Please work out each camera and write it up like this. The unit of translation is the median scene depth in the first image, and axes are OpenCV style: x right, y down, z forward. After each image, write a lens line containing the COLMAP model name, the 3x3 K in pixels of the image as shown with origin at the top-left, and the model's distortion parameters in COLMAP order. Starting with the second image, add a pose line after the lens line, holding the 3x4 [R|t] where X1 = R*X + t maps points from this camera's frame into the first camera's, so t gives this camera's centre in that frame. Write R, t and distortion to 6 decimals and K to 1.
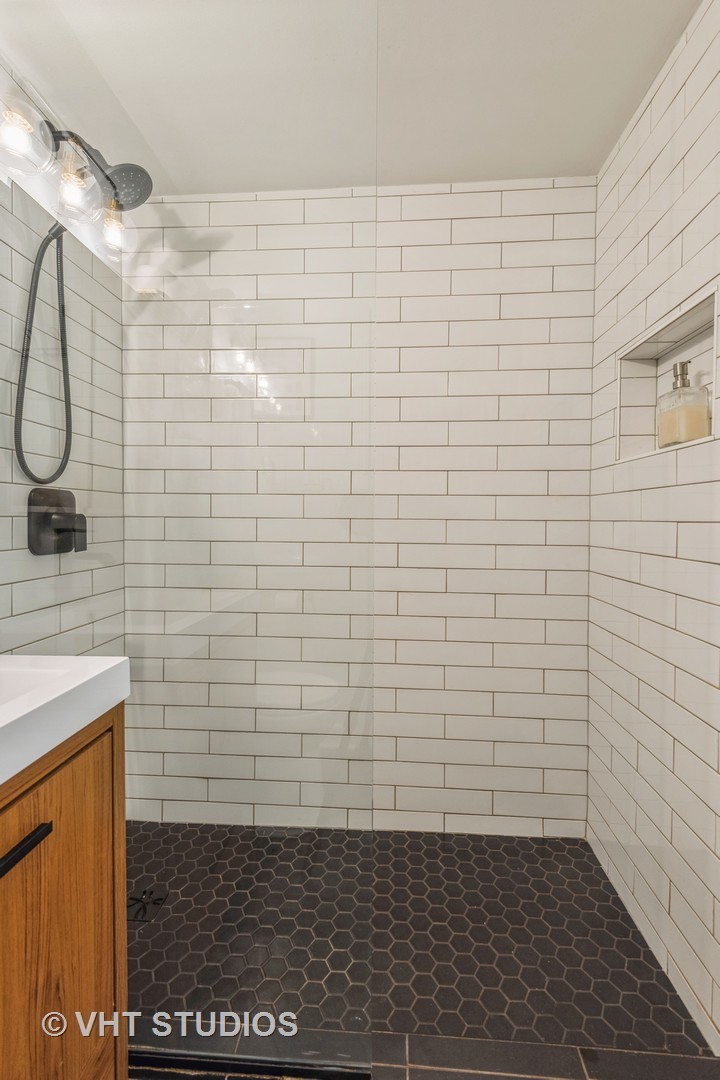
lens RADIAL K [[496.1, 0, 359.1], [0, 496.1, 526.0], [0, 0, 1]] dist [0.031096, -0.020023]
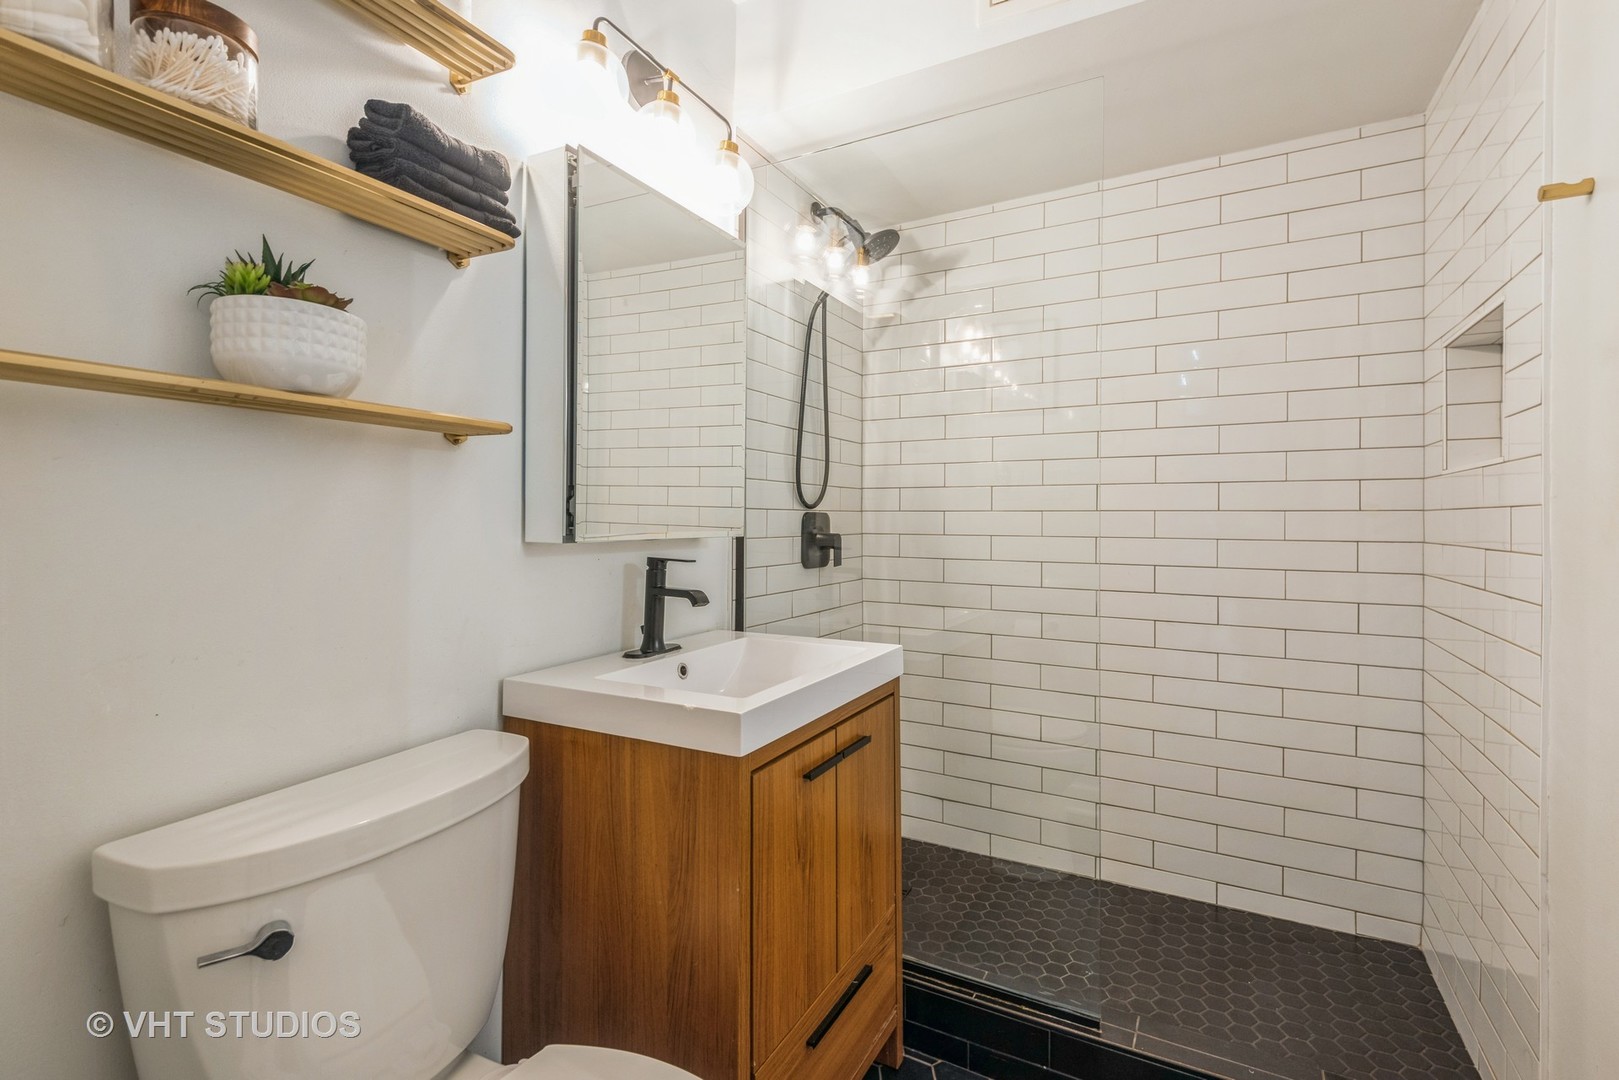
lens RADIAL K [[743.6, 0, 798.8], [0, 743.6, 518.3], [0, 0, 1]] dist [0.031096, -0.020023]
pose [[0.903803, -0.004295, -0.427927, 0.079286], [-0.003975, 0.999822, -0.018430, -0.022976], [0.427930, 0.018358, 0.903625, -0.495491]]
